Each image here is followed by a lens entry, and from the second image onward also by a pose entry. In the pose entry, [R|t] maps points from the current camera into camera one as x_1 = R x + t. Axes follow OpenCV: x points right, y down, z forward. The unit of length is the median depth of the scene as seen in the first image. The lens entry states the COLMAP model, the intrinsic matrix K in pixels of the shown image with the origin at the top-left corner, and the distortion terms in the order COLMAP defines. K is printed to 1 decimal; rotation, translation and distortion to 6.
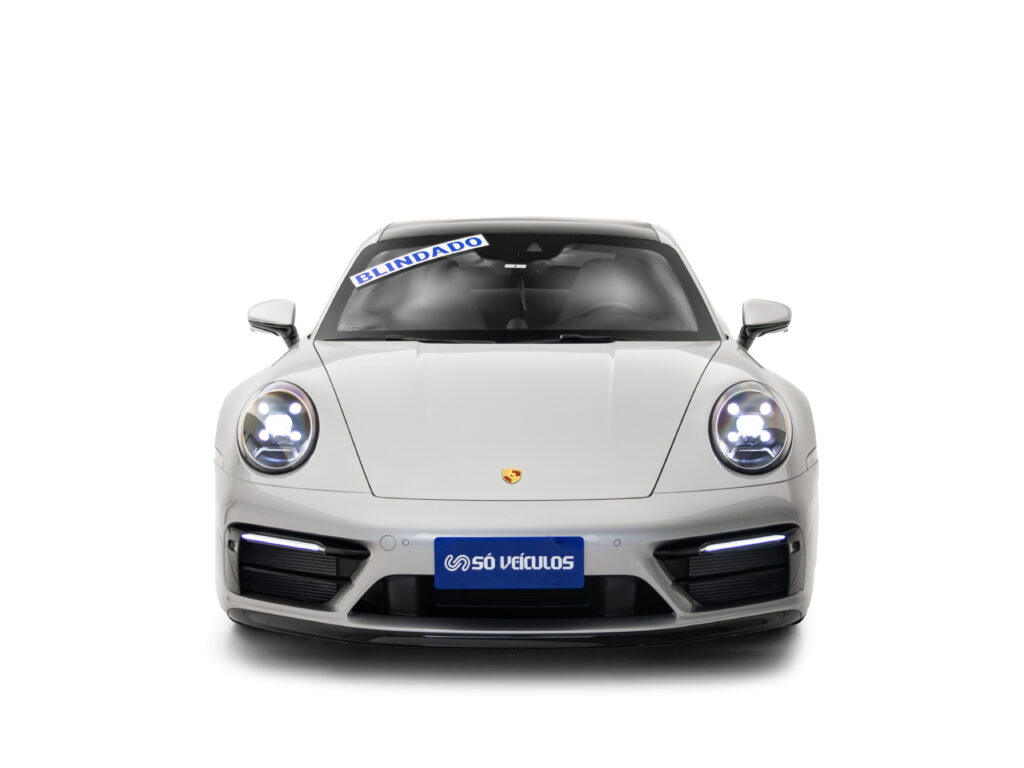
lens RADIAL K [[1640.9, 0, 512.0], [0, 1640.9, 384.0], [0, 0, 1]] dist [-0.018849, 0.032202]
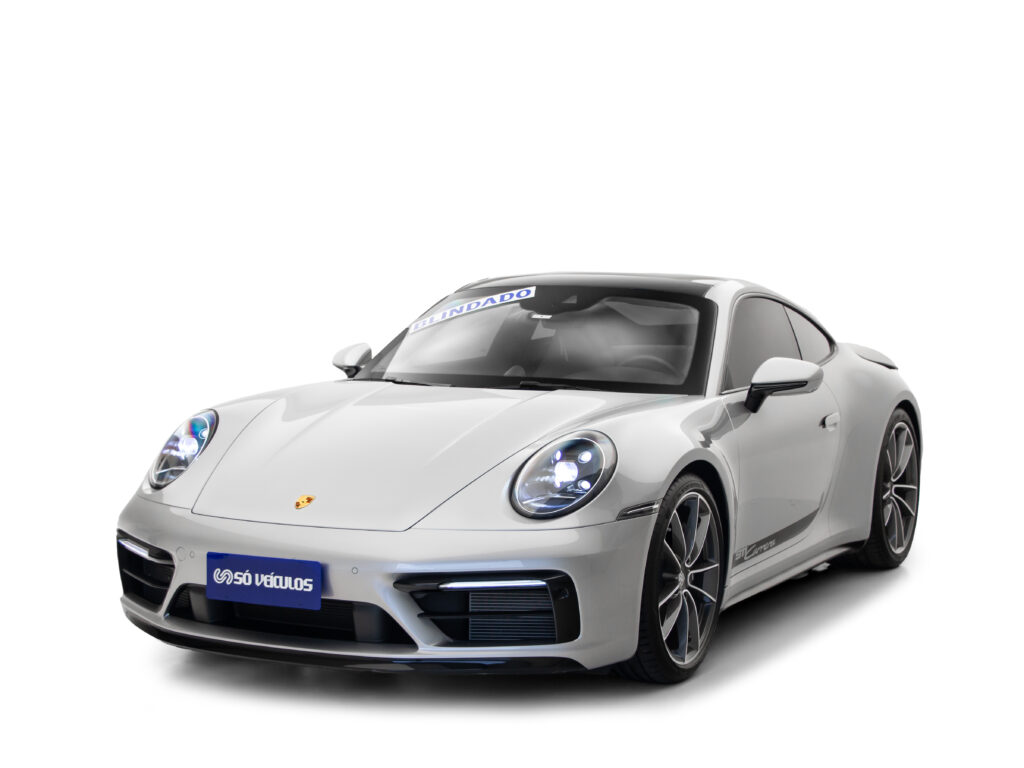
lens RADIAL K [[1598.8, 0, 512.0], [0, 1598.8, 384.0], [0, 0, 1]] dist [-0.151453, -0.001939]
pose [[0.928418, 0.039101, -0.369473, 0.526570], [-0.054501, 0.998022, -0.031333, 0.004490], [0.367518, 0.049227, 0.928713, 0.088203]]
